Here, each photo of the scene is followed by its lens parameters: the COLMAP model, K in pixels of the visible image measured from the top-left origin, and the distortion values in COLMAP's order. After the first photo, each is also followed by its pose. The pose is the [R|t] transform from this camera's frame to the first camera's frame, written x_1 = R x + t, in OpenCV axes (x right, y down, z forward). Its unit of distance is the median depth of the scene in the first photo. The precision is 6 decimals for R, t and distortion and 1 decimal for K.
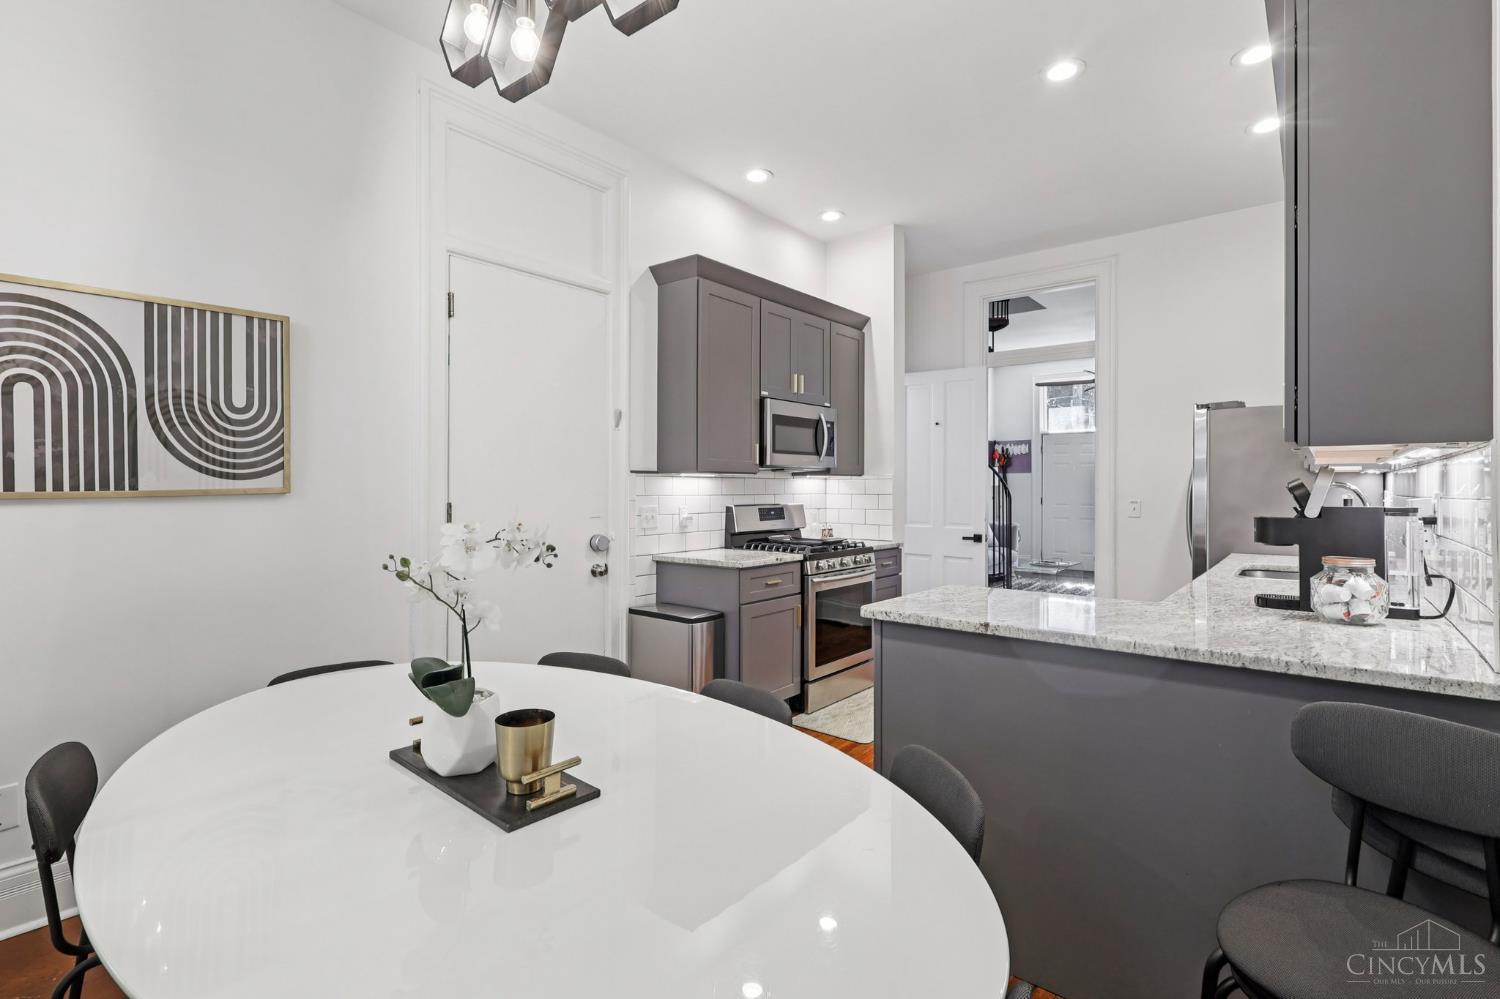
lens RADIAL K [[696.5, 0, 746.7], [0, 696.5, 487.9], [0, 0, 1]] dist [-0.001226, -0.000401]
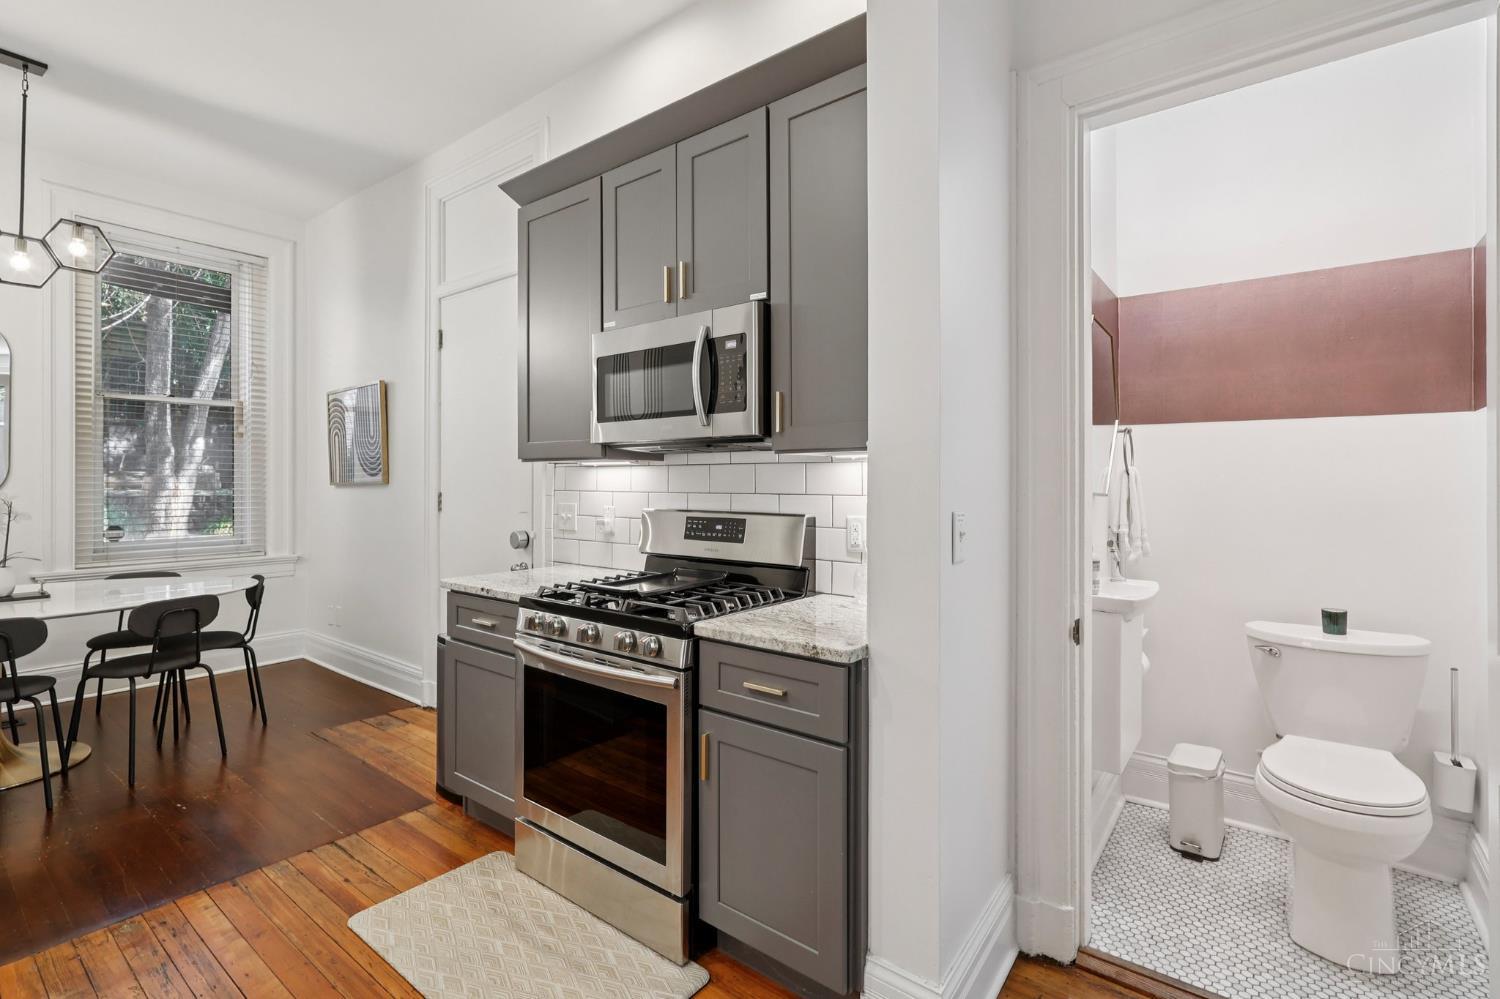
lens RADIAL K [[700.0, 0, 748.8], [0, 700.0, 480.7], [0, 0, 1]] dist [0.001396, -0.000428]
pose [[0.025243, 0.002990, -0.999677, 0.618593], [0.001676, 0.999994, 0.003033, -0.002490], [0.999680, -0.001752, 0.025237, 1.069413]]
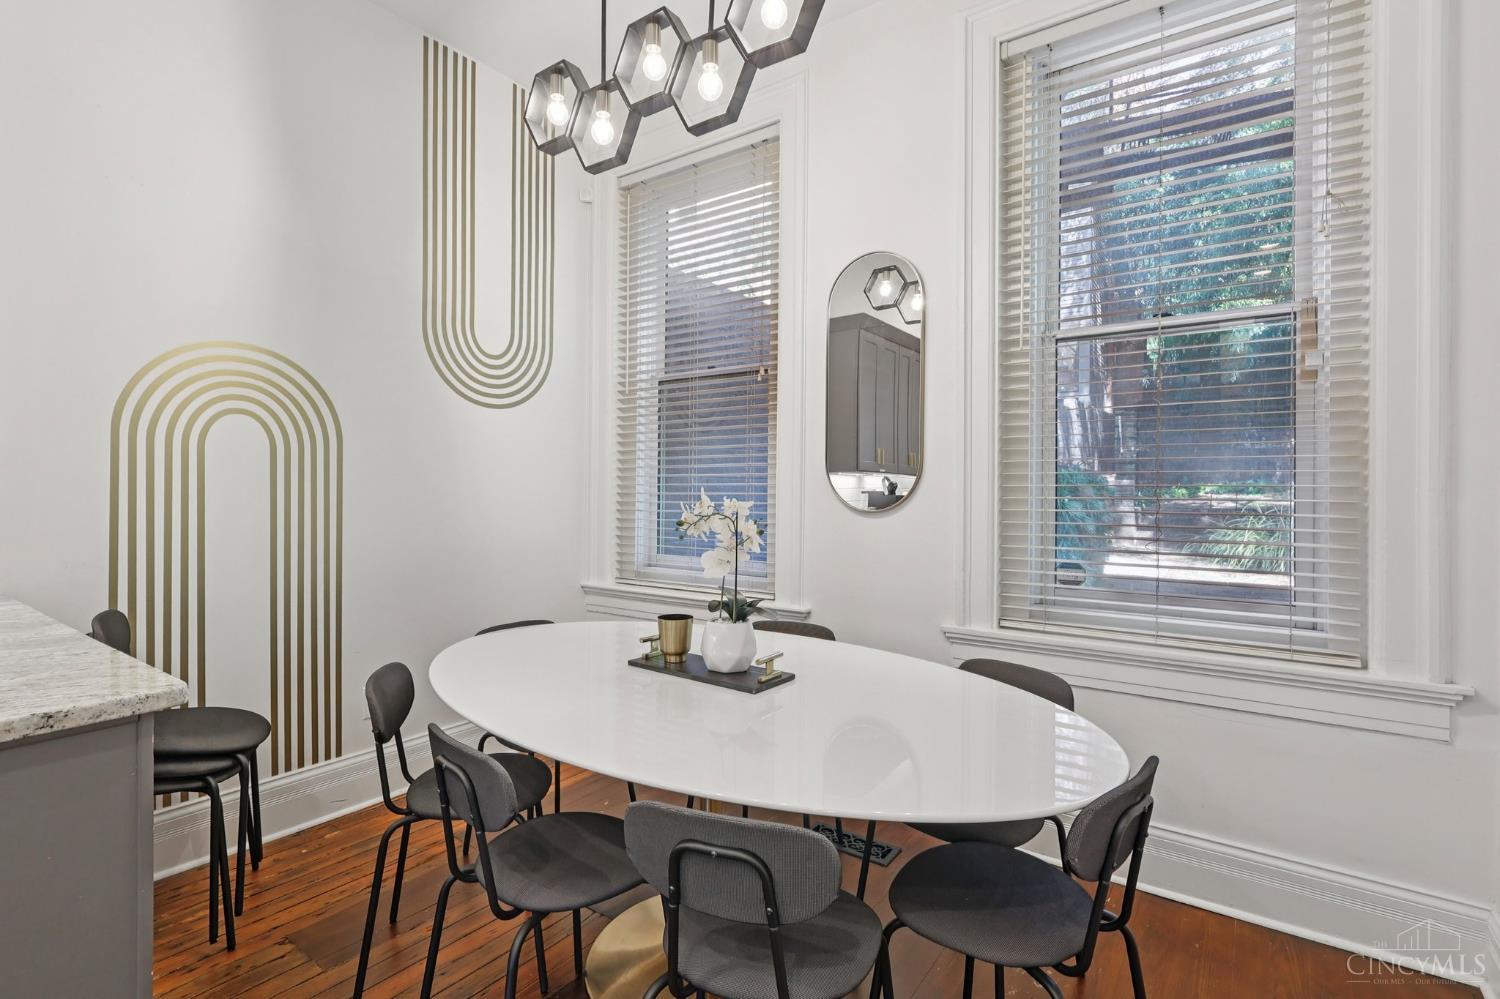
lens RADIAL K [[712.5, 0, 750.0], [0, 712.5, 499.5], [0, 0, 1]] dist [0.005433, 0.000162]
pose [[-0.997207, -0.002978, -0.074625, -0.134187], [-0.003436, 0.999976, 0.006003, 0.010661], [0.074605, 0.006243, -0.997194, 0.729486]]
